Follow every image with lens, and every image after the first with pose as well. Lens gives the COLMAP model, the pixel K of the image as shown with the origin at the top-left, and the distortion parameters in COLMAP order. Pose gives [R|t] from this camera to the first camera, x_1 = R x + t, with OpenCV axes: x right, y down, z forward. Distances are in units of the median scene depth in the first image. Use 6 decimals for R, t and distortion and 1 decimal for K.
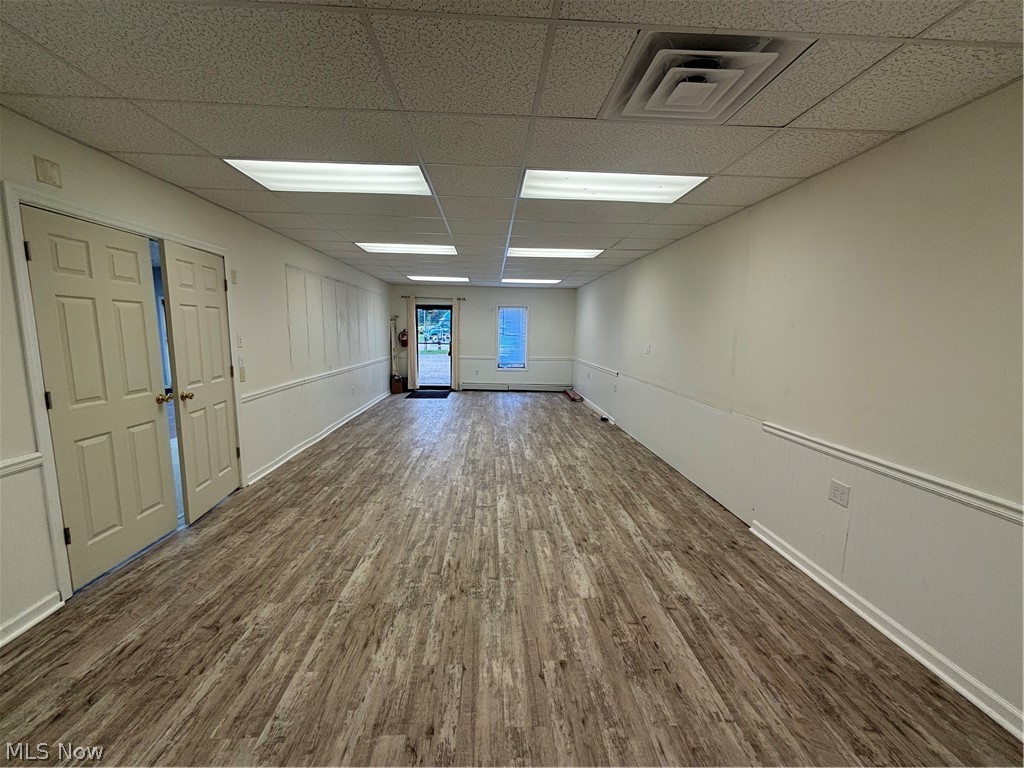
lens RADIAL K [[411.4, 0, 511.8], [0, 411.4, 384.4], [0, 0, 1]] dist [0.000445, 0.000023]
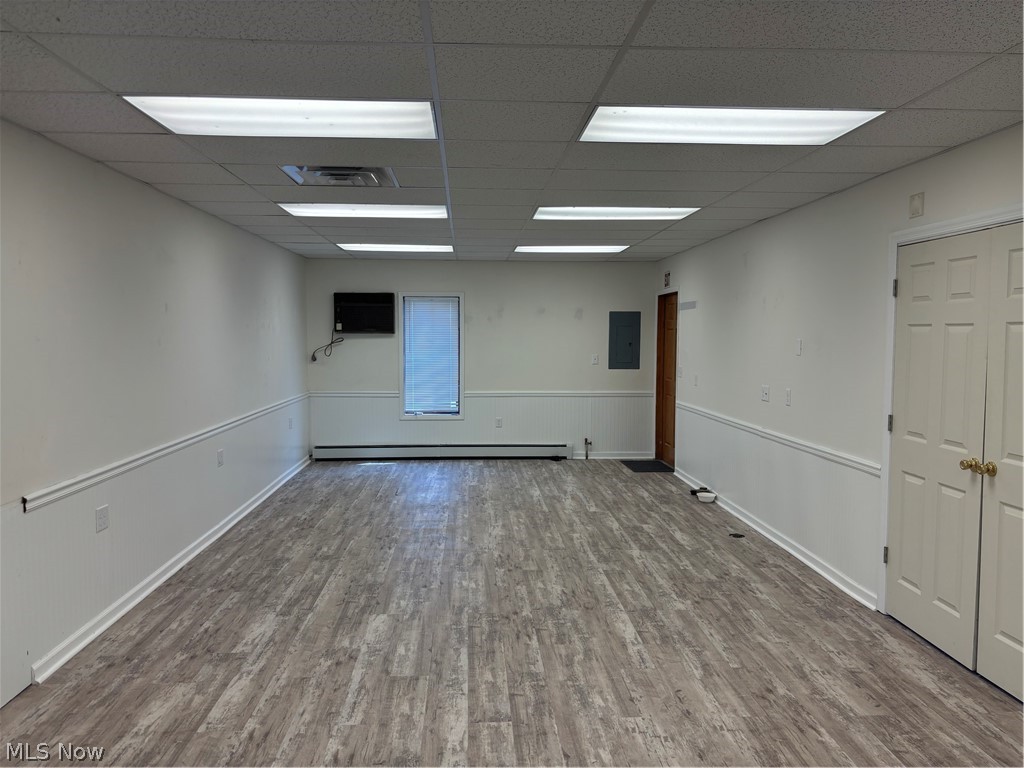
lens RADIAL K [[776.2, 0, 513.3], [0, 776.2, 384.2], [0, 0, 1]] dist [0.054487, 0.001423]
pose [[-0.999803, -0.017878, -0.008679, -0.096176], [-0.019239, 0.980149, 0.197329, -0.353746], [0.004979, 0.197457, -0.980299, 2.367902]]
